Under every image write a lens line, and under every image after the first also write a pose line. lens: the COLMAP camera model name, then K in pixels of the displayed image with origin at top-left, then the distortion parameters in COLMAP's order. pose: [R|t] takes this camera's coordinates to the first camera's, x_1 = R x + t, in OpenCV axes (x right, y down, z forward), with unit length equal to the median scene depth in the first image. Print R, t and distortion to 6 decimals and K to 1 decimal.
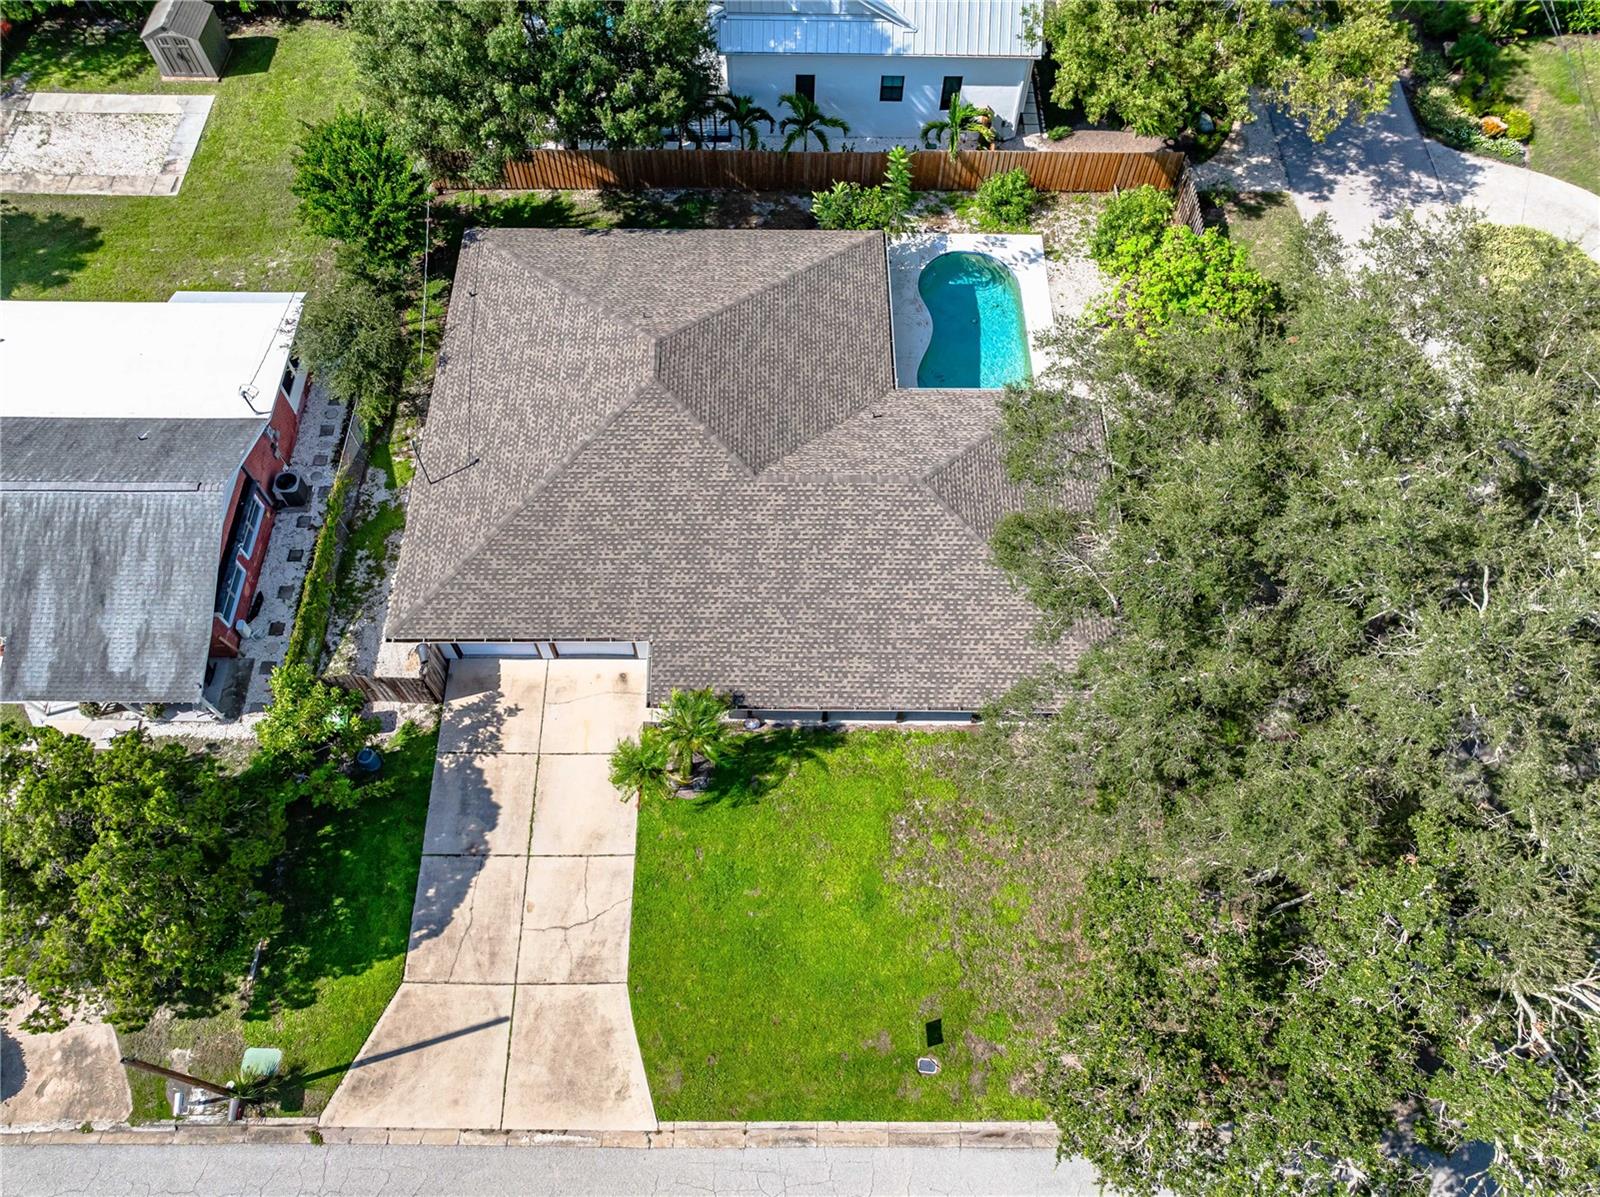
lens RADIAL K [[1096.4, 0, 800.0], [0, 1096.4, 598.5], [0, 0, 1]] dist [-0.003145, -0.032106]
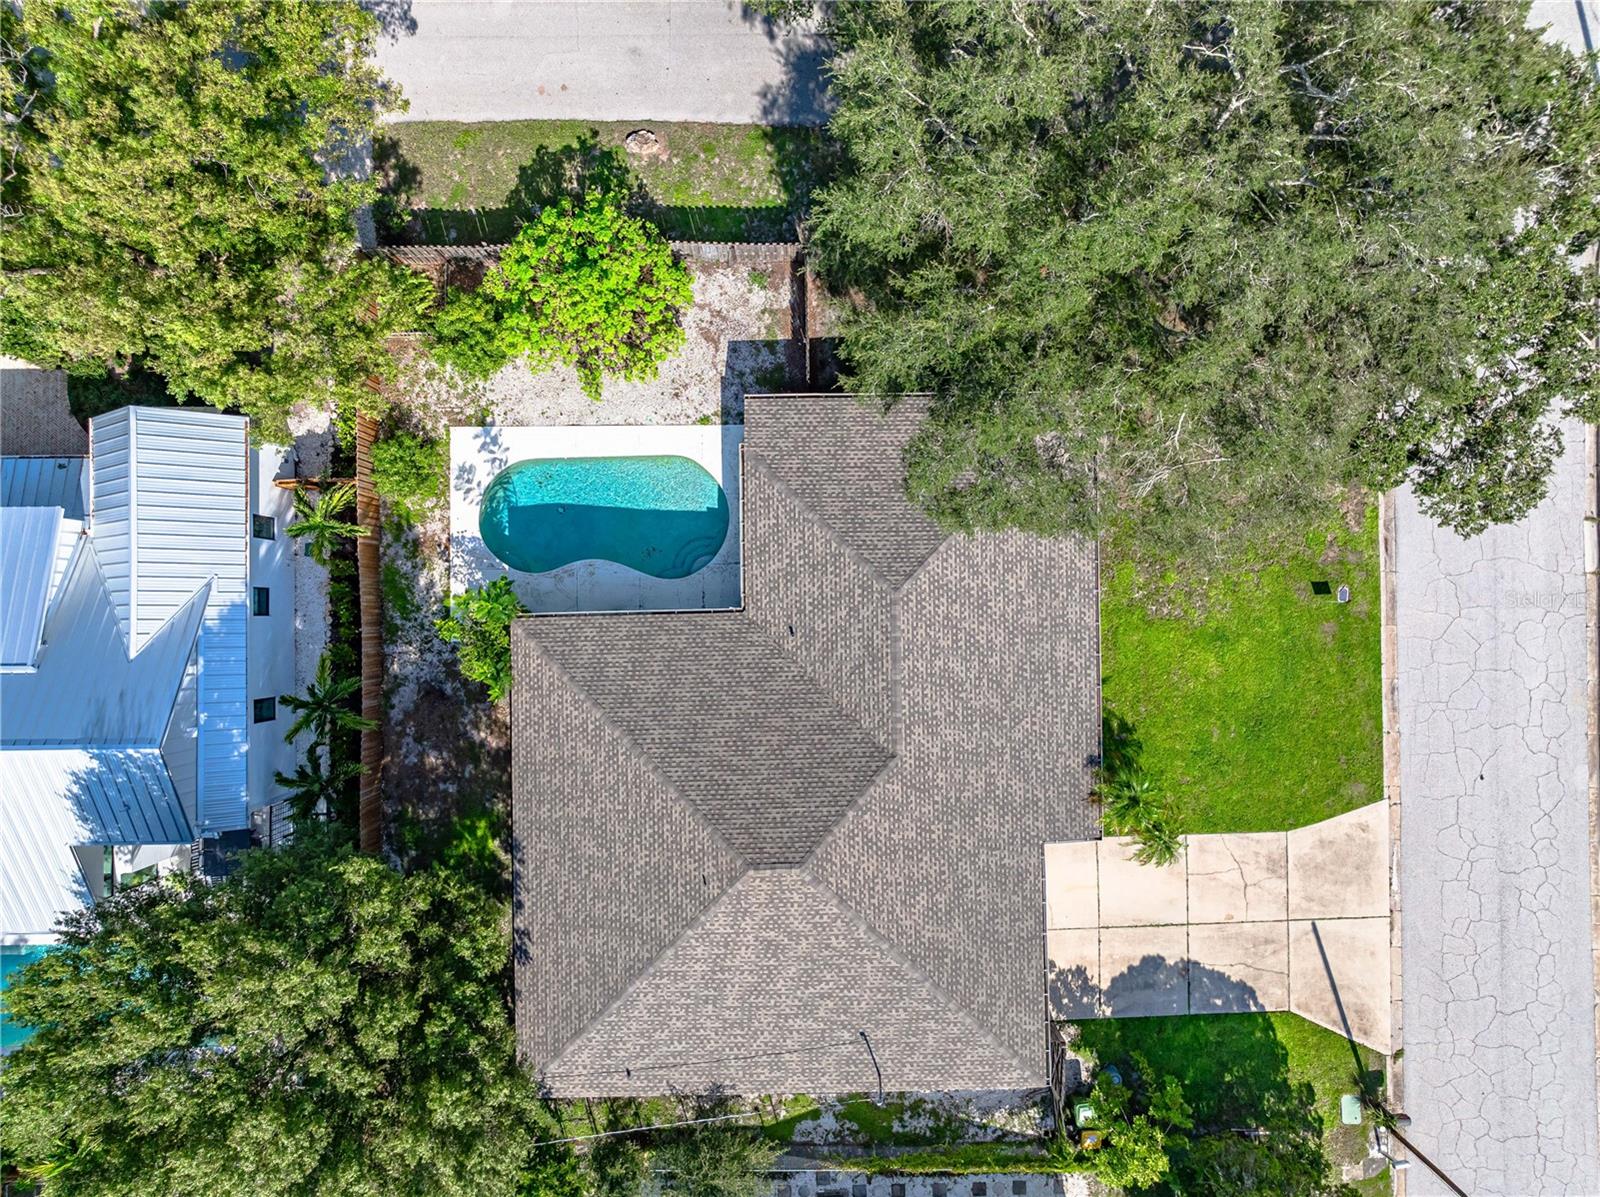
lens RADIAL K [[1096.4, 0, 800.0], [0, 1096.4, 598.5], [0, 0, 1]] dist [-0.003145, -0.032106]
pose [[-0.015577, -0.999833, 0.009548, 0.099778], [0.879382, -0.009154, 0.476029, -0.690587], [-0.475862, 0.015811, 0.879378, 0.151141]]
